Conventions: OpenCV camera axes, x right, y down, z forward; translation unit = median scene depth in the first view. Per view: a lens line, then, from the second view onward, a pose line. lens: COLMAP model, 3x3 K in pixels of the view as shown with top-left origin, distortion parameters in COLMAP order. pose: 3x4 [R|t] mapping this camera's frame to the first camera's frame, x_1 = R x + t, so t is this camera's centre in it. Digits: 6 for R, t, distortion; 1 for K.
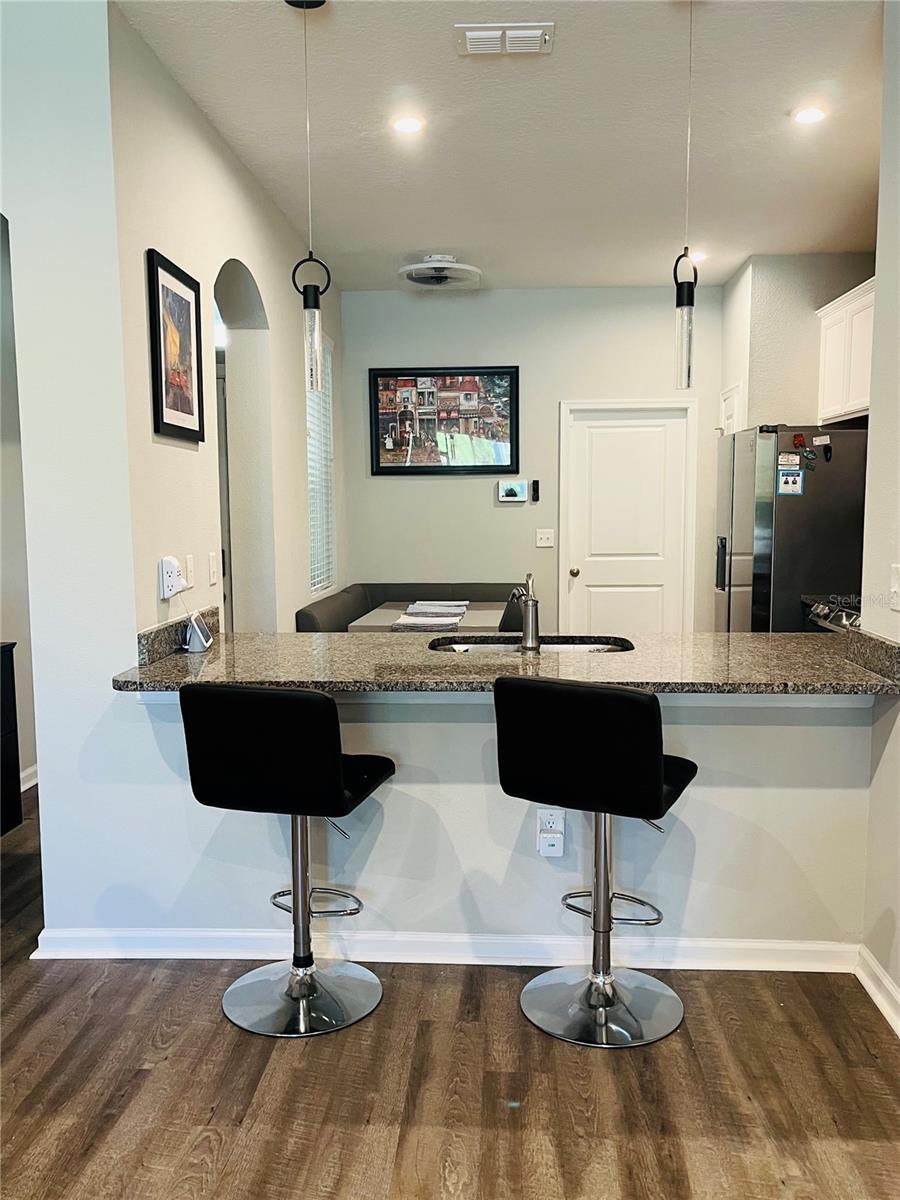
lens RADIAL K [[962.3, 0, 425.1], [0, 962.3, 608.6], [0, 0, 1]] dist [0.073216, -0.101005]
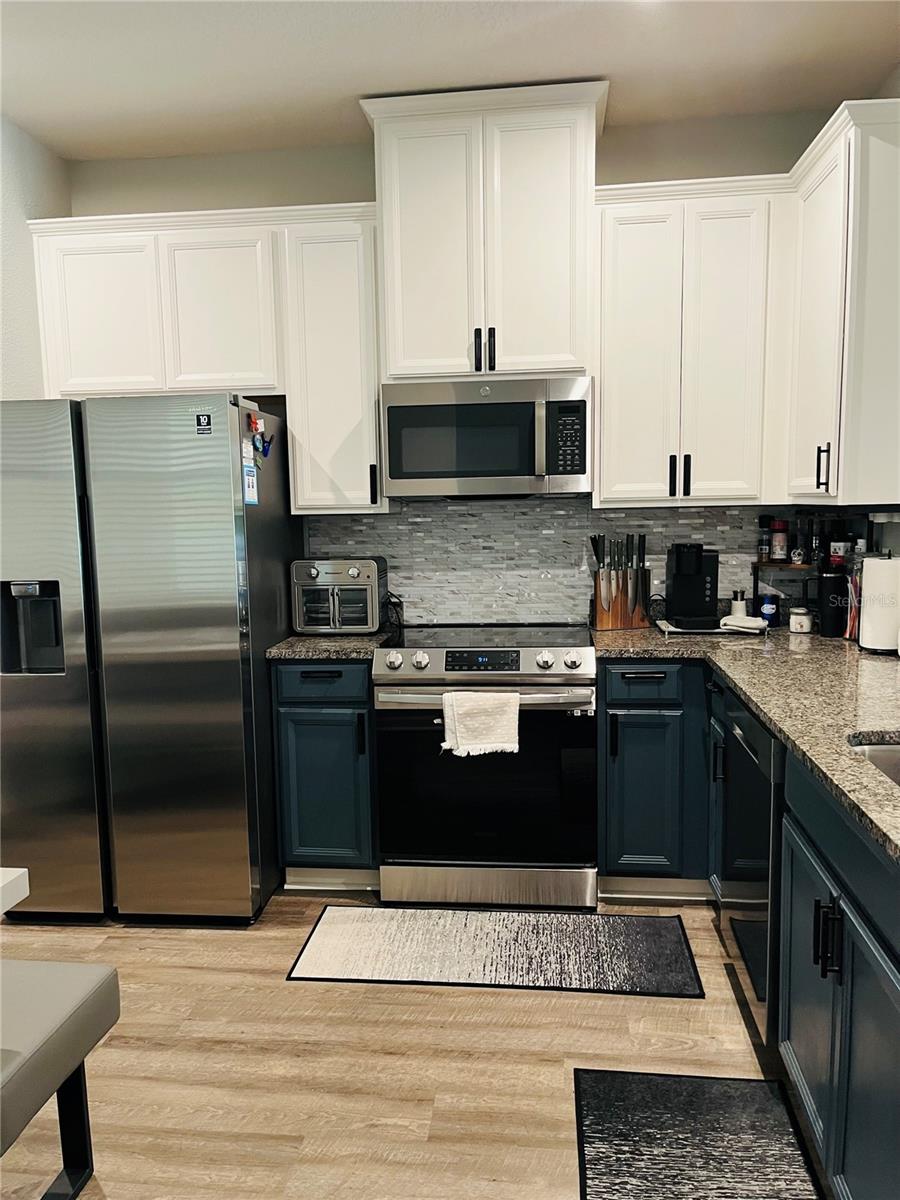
lens RADIAL K [[902.6, 0, 444.6], [0, 902.6, 618.6], [0, 0, 1]] dist [0.058495, -0.091306]
pose [[0.047539, -0.118746, 0.991786, -0.209220], [0.130636, 0.985119, 0.111686, -0.079141], [-0.990290, 0.124253, 0.062344, 0.723641]]
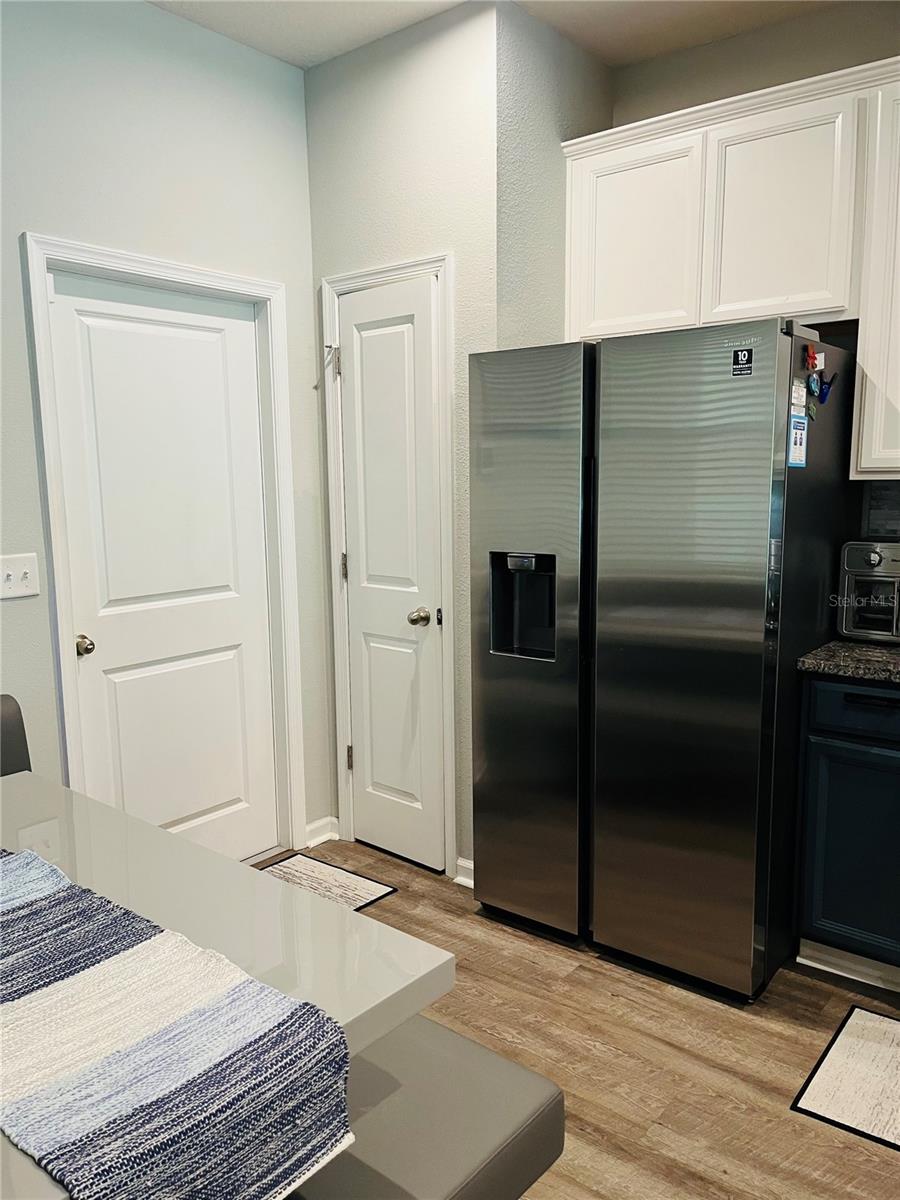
lens RADIAL K [[916.6, 0, 441.6], [0, 916.6, 607.5], [0, 0, 1]] dist [0.077144, -0.111193]
pose [[0.572322, -0.120295, 0.811158, -0.108569], [0.099565, 0.992057, 0.076873, -0.086189], [-0.813962, 0.036767, 0.579753, 0.753643]]
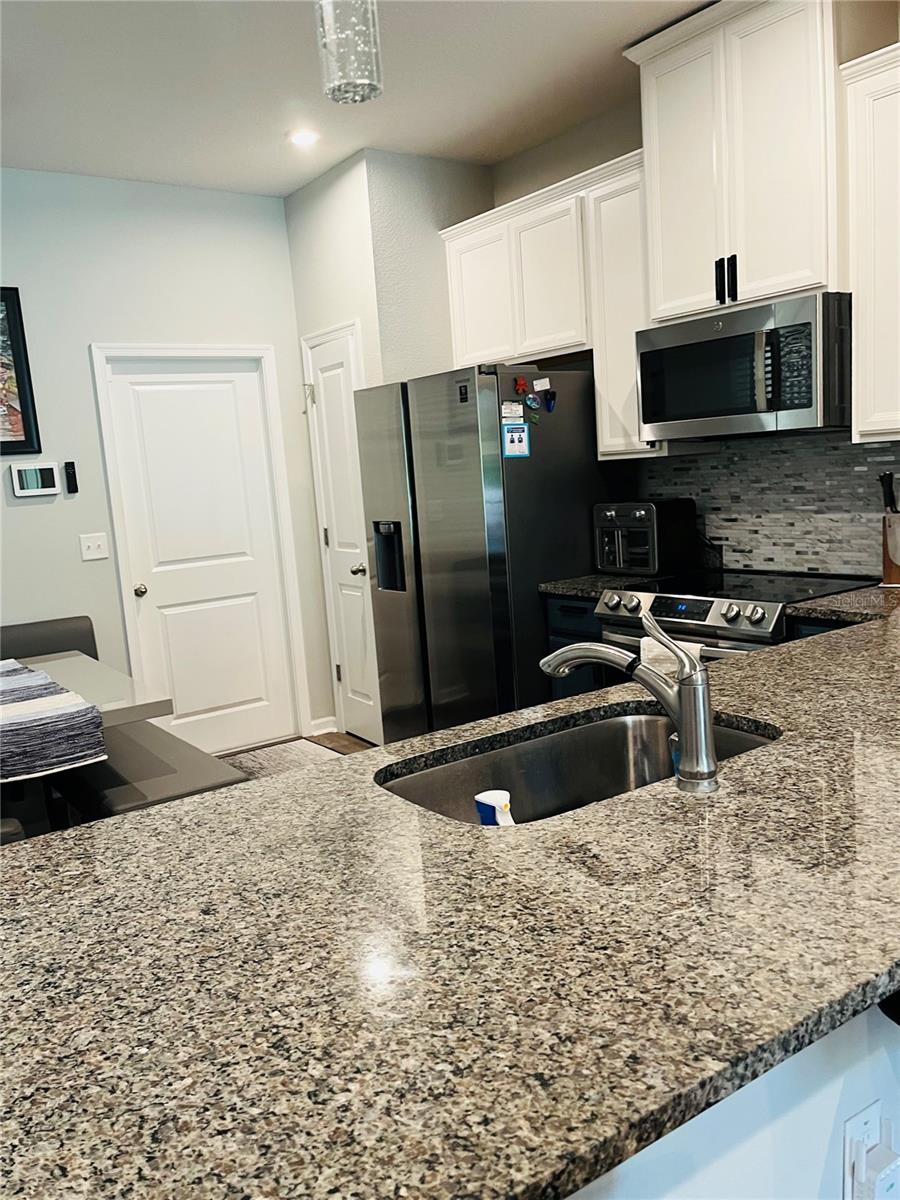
lens RADIAL K [[962.3, 0, 425.1], [0, 962.3, 608.6], [0, 0, 1]] dist [0.073216, -0.101005]
pose [[0.776979, -0.140409, 0.613669, -0.143035], [0.135531, 0.989259, 0.054747, -0.042963], [-0.614764, 0.040634, 0.787663, 0.386263]]
